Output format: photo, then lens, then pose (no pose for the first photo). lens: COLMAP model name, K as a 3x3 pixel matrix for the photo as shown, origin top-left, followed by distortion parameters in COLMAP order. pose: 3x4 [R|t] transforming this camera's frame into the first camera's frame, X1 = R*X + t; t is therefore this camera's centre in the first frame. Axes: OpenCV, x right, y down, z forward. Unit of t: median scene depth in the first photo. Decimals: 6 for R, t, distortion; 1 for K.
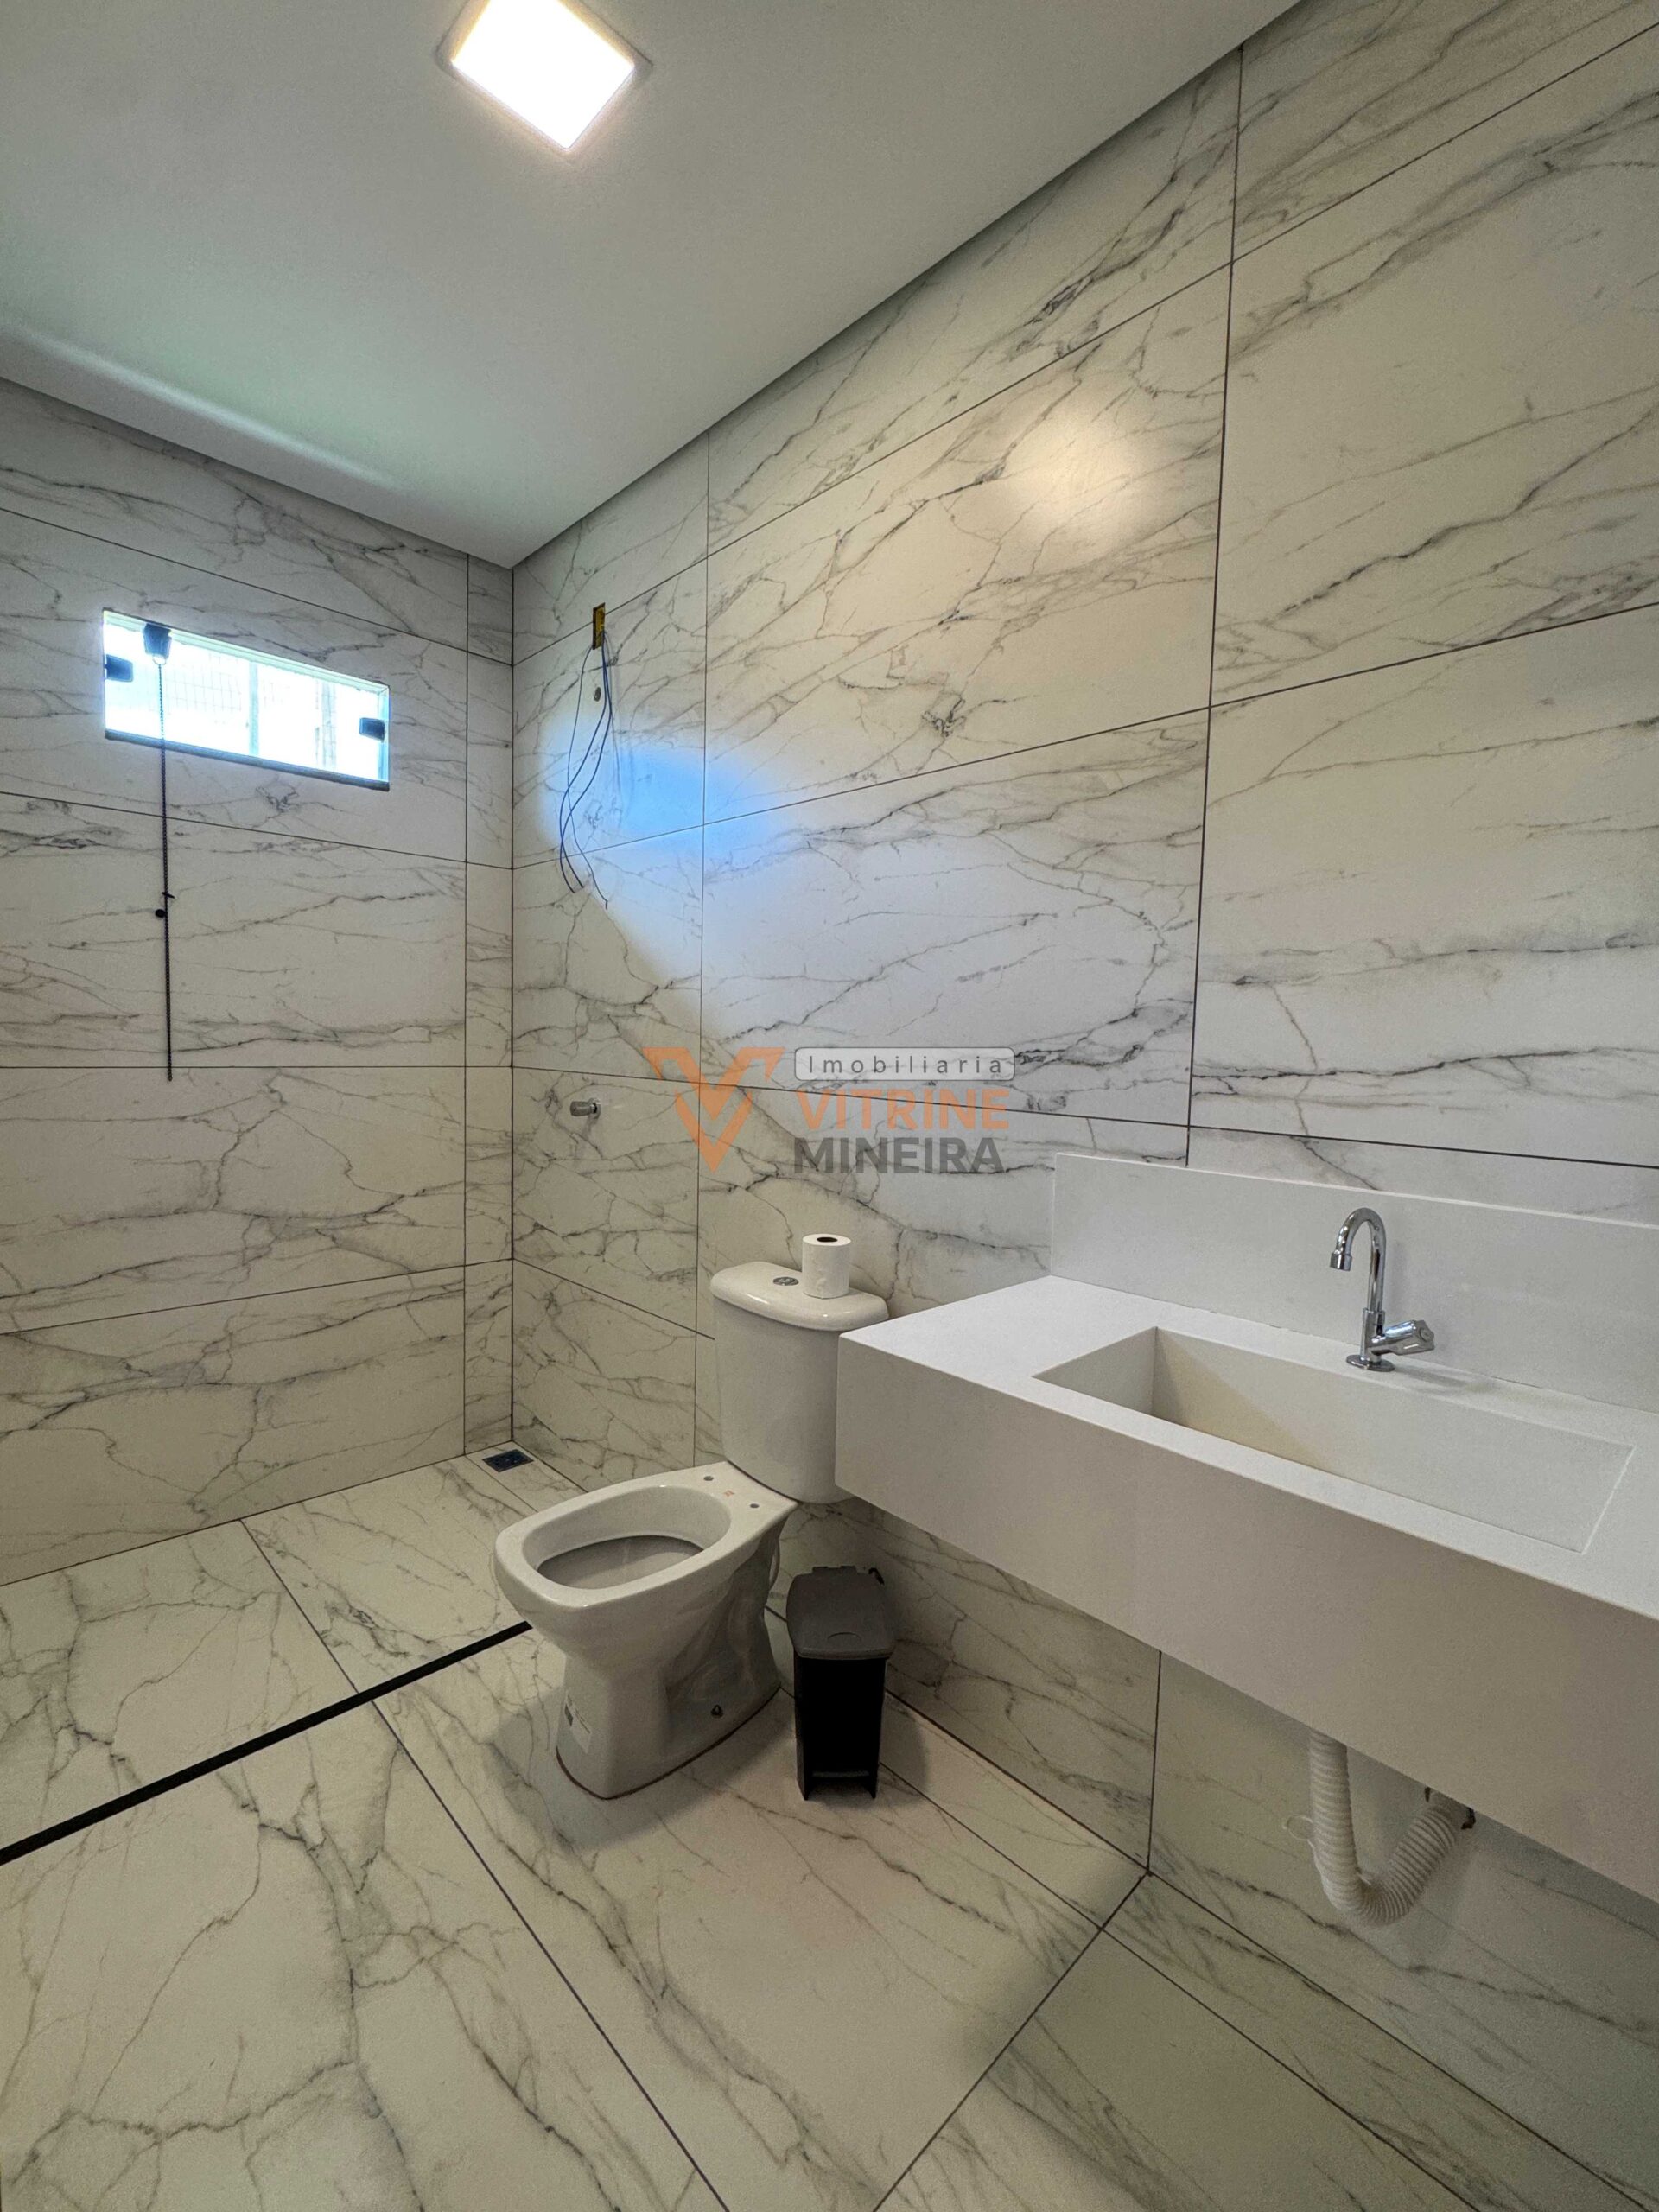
lens RADIAL K [[950.7, 0, 829.5], [0, 950.7, 1106.0], [0, 0, 1]] dist [-0.010068, 0.000029]
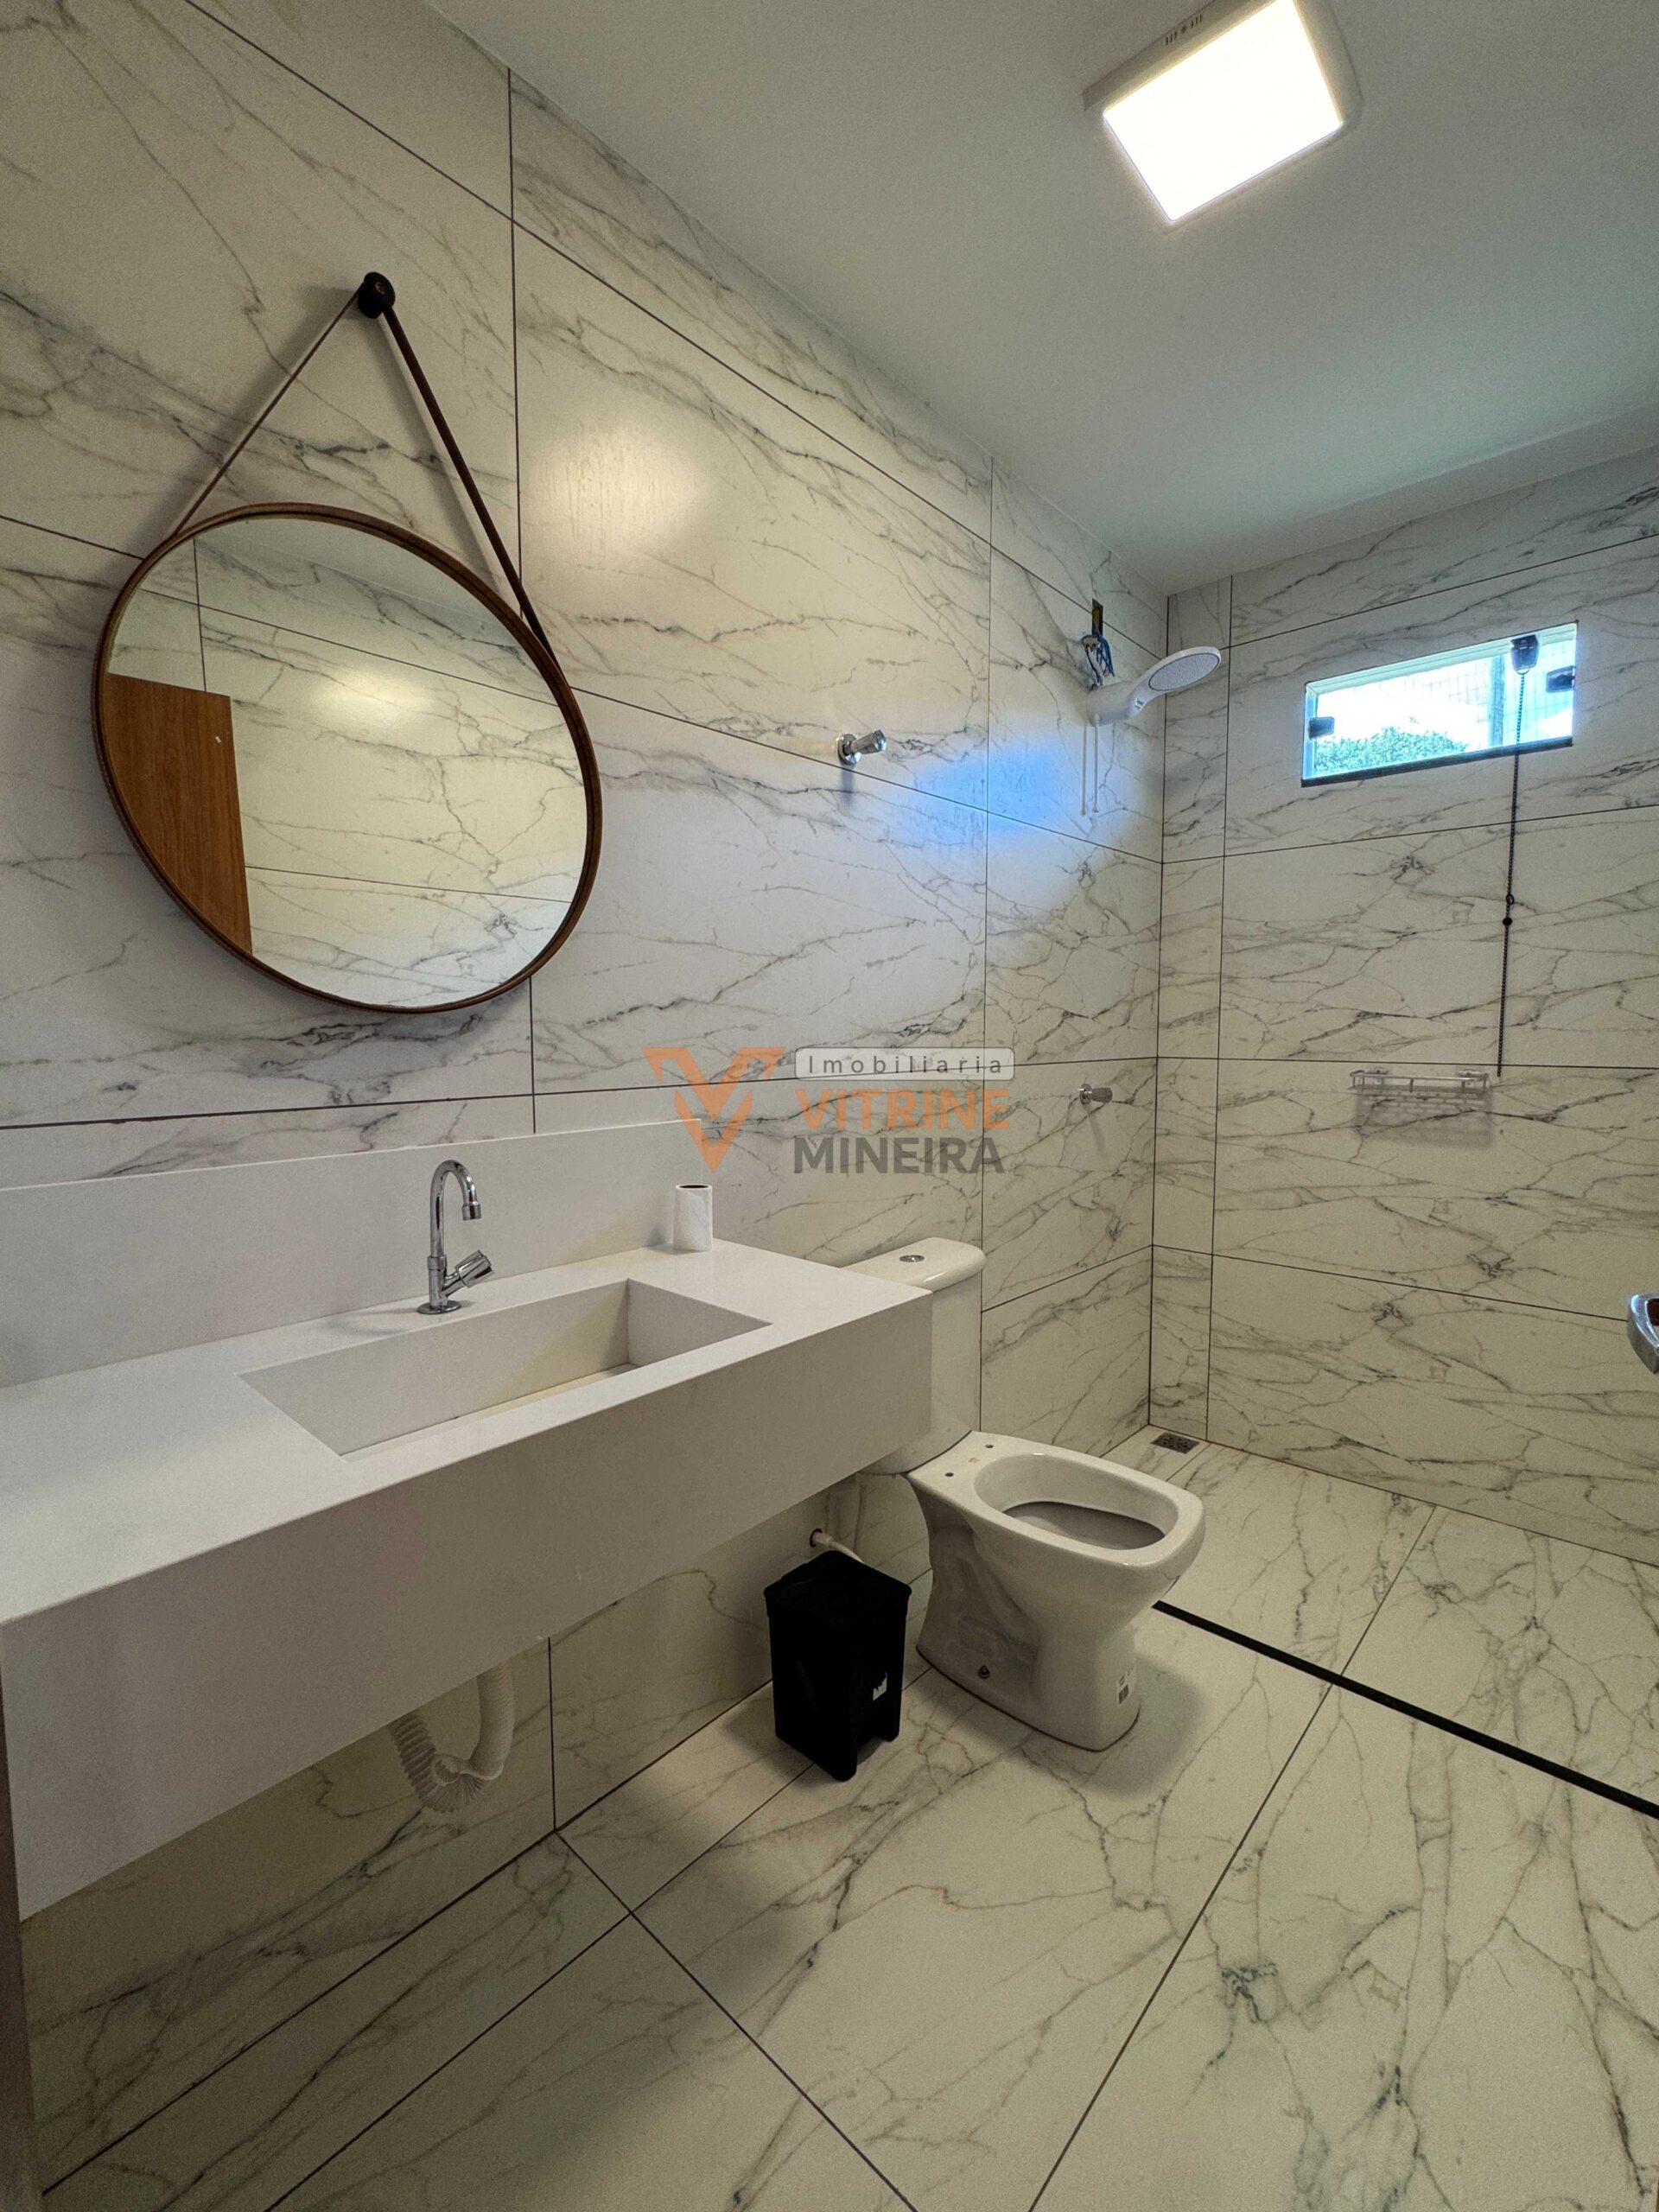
lens RADIAL K [[1011.5, 0, 829.5], [0, 1011.5, 1106.0], [0, 0, 1]] dist [0.001108, 0.000029]
pose [[-0.084962, -0.108775, 0.990429, -0.974050], [0.065420, 0.991269, 0.114479, -0.096363], [-0.994234, 0.074520, -0.077104, 1.037084]]
